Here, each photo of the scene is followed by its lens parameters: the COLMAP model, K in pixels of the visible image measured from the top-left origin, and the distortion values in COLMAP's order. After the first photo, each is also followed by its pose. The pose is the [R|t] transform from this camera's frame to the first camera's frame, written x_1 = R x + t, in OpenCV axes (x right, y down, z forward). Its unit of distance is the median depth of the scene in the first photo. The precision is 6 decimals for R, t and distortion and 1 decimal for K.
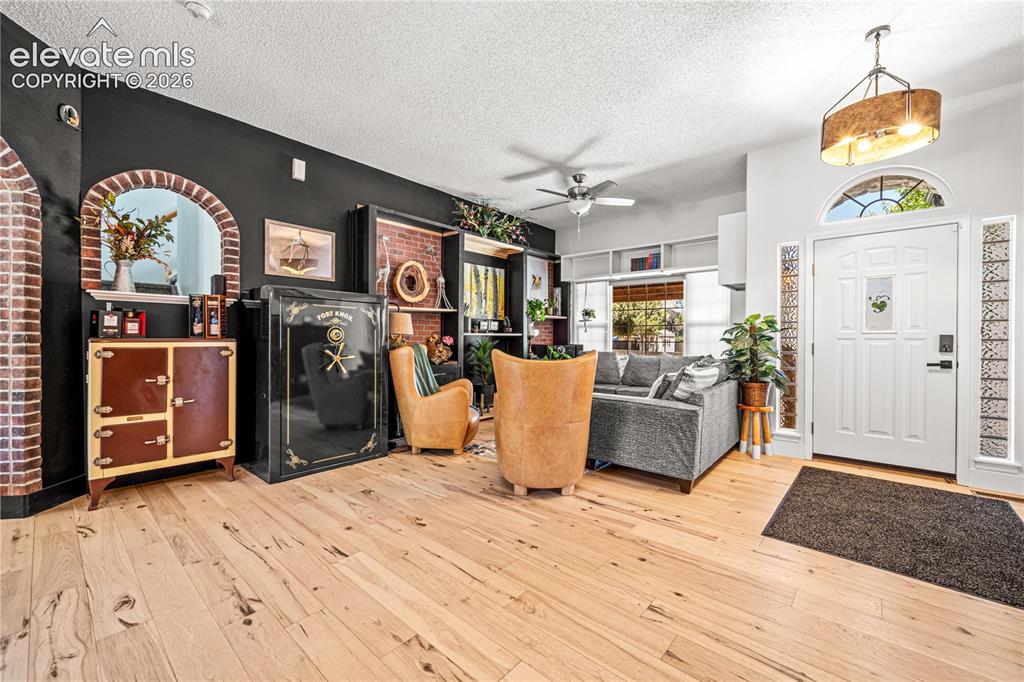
lens RADIAL K [[414.1, 0, 509.4], [0, 414.1, 336.8], [0, 0, 1]] dist [0.003901, -0.001537]
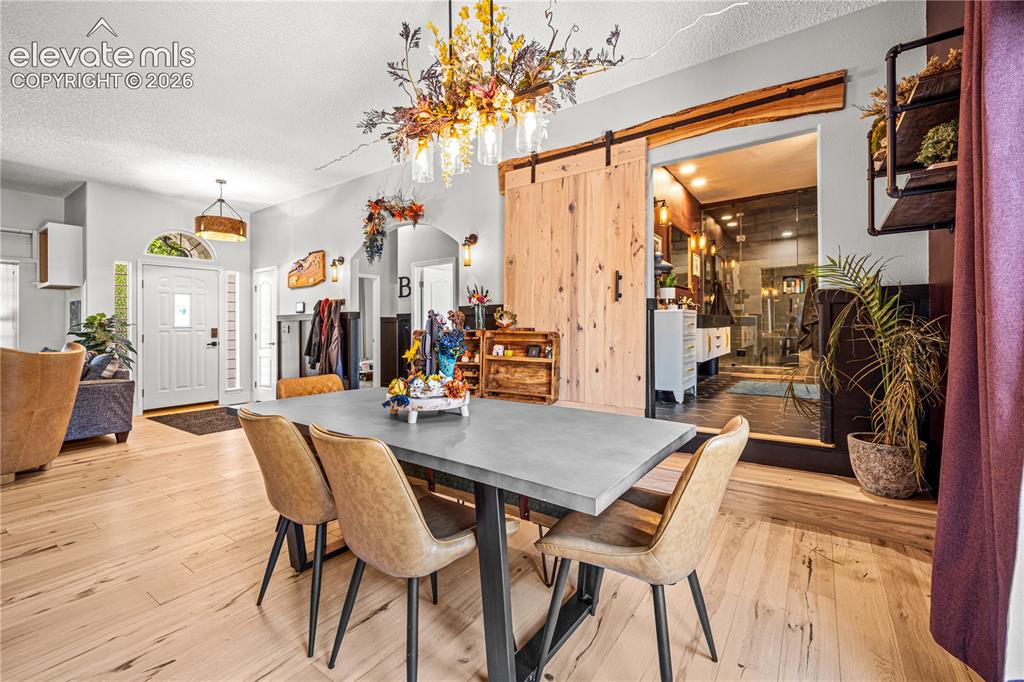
lens RADIAL K [[432.0, 0, 516.3], [0, 432.0, 324.8], [0, 0, 1]] dist [-0.000182, 0.000331]
pose [[-0.120741, 0.001417, 0.992683, -1.029219], [0.008685, 0.999962, -0.000371, -0.008307], [-0.992646, 0.008576, -0.120749, -0.136616]]
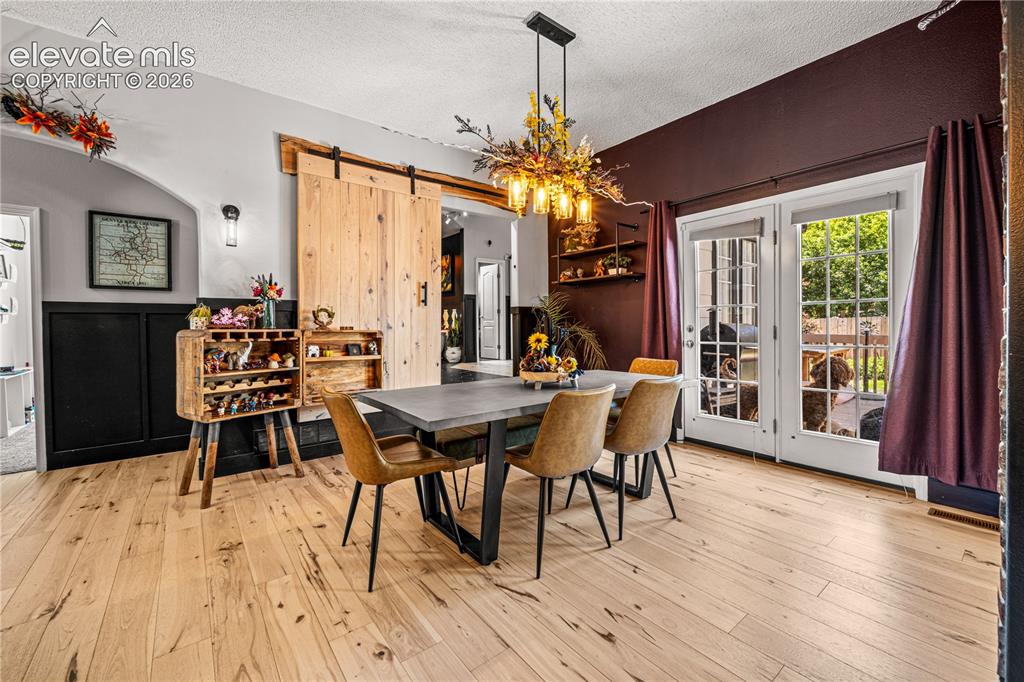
lens RADIAL K [[414.1, 0, 503.1], [0, 414.1, 330.4], [0, 0, 1]] dist [0.003901, -0.001537]
pose [[-0.981869, 0.001645, 0.189552, -0.547434], [0.004090, 0.999913, 0.012506, -0.002960], [-0.189515, 0.013055, -0.981791, 0.620202]]
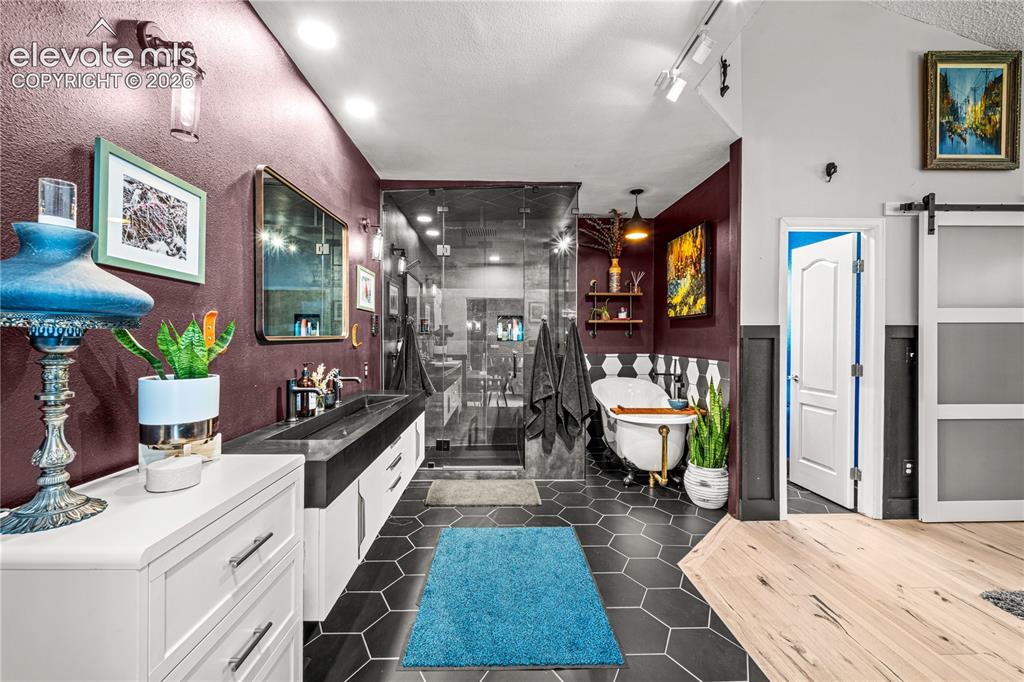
lens RADIAL K [[414.1, 0, 515.3], [0, 414.1, 342.2], [0, 0, 1]] dist [0.003901, -0.001537]
pose [[-0.697583, -0.008204, 0.716457, -0.170792], [-0.002270, 0.999955, 0.009239, -0.150483], [-0.716500, 0.004819, -0.697570, -0.728027]]
